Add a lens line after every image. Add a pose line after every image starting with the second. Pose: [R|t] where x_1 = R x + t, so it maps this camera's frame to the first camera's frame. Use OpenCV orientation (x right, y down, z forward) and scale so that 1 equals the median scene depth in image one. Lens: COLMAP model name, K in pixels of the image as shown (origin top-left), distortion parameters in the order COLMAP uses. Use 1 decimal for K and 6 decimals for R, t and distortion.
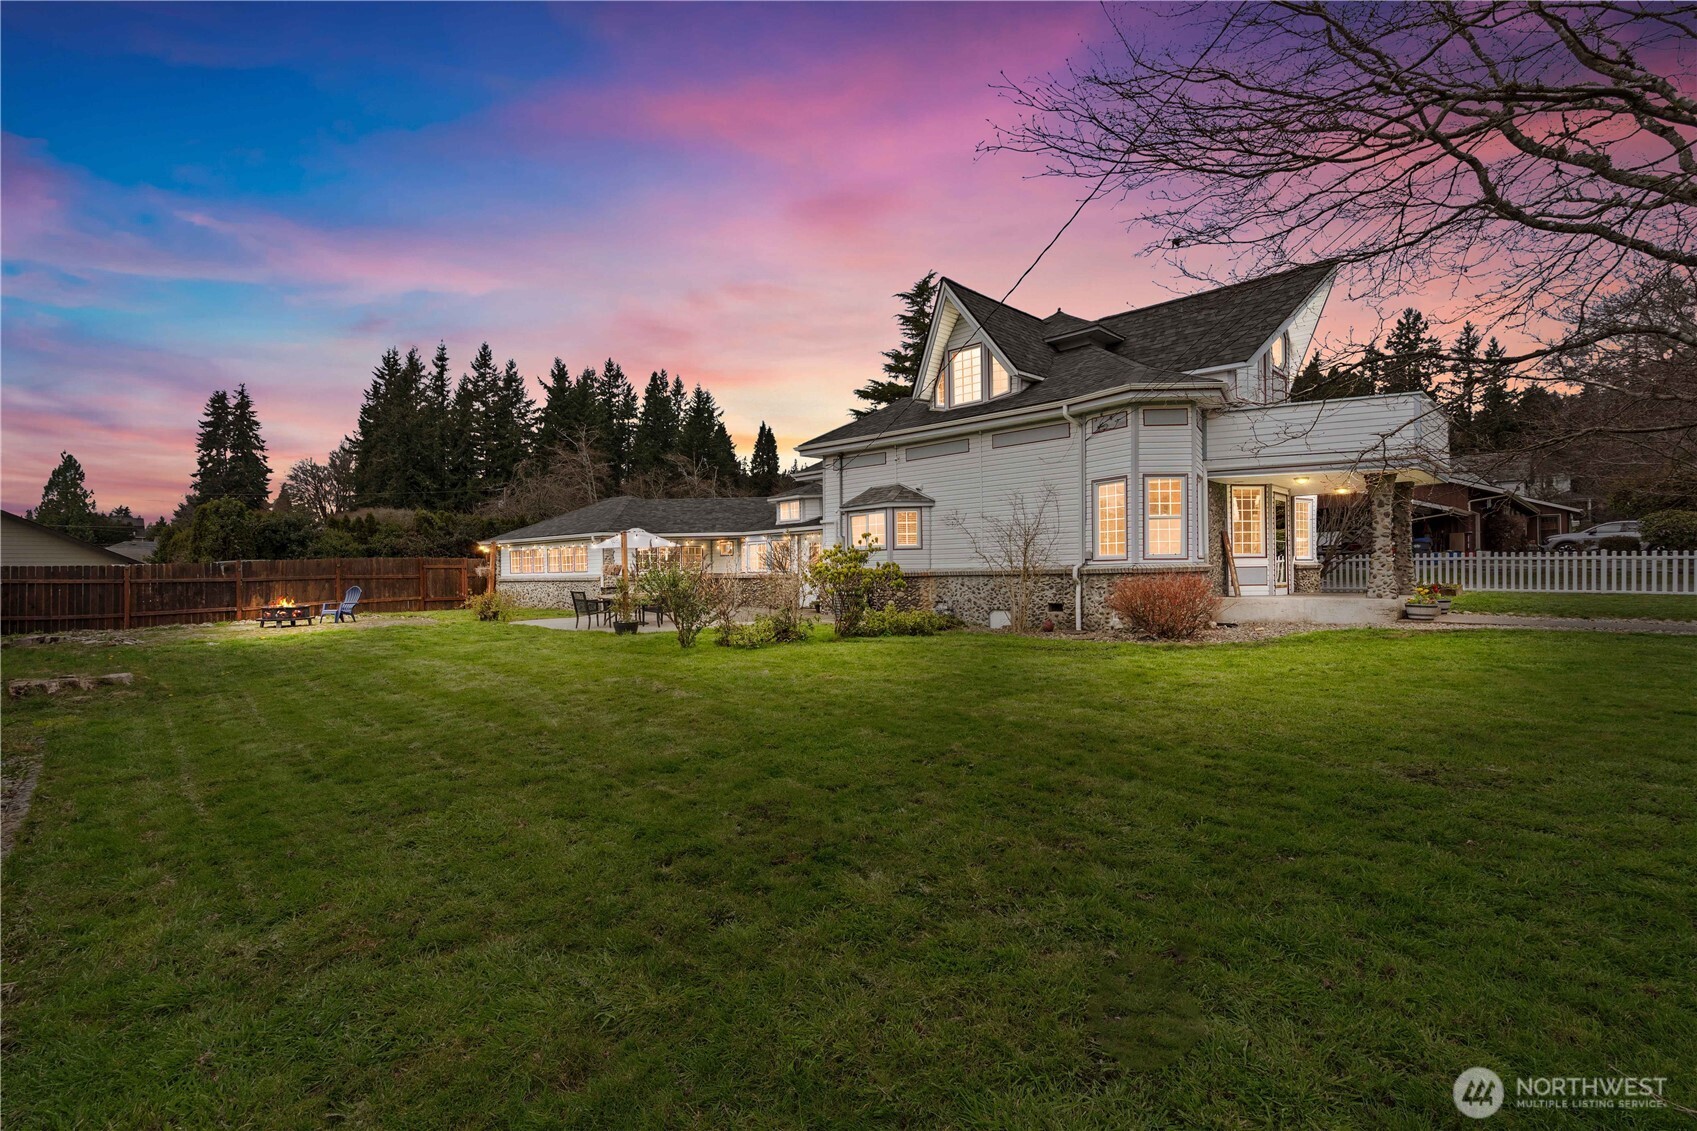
lens RADIAL K [[782.2, 0, 840.6], [0, 782.2, 566.6], [0, 0, 1]] dist [0.000770, -0.000239]
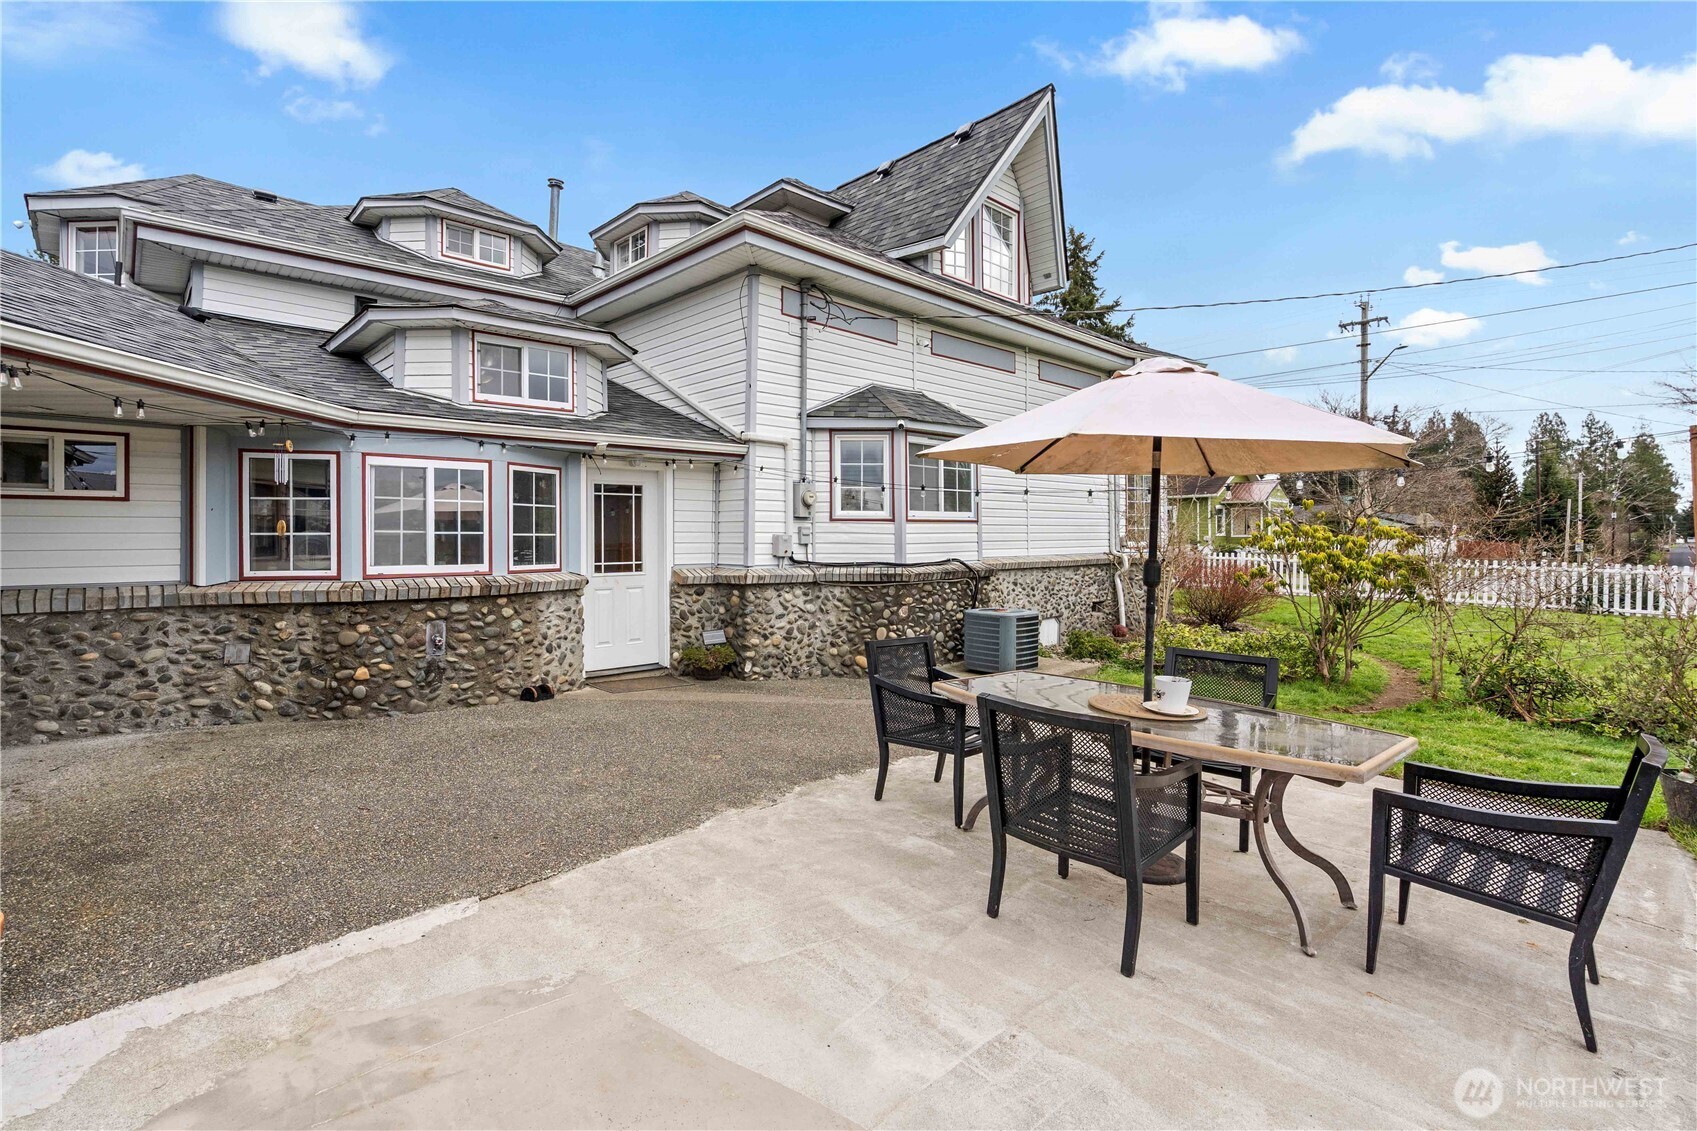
lens RADIAL K [[782.2, 0, 820.0], [0, 782.2, 531.7], [0, 0, 1]] dist [0.000770, -0.000239]
pose [[0.051704, 0.023463, 0.998387, -0.069647], [-0.005735, 0.999714, -0.023198, -0.000450], [-0.998646, -0.004526, 0.051824, 0.165070]]
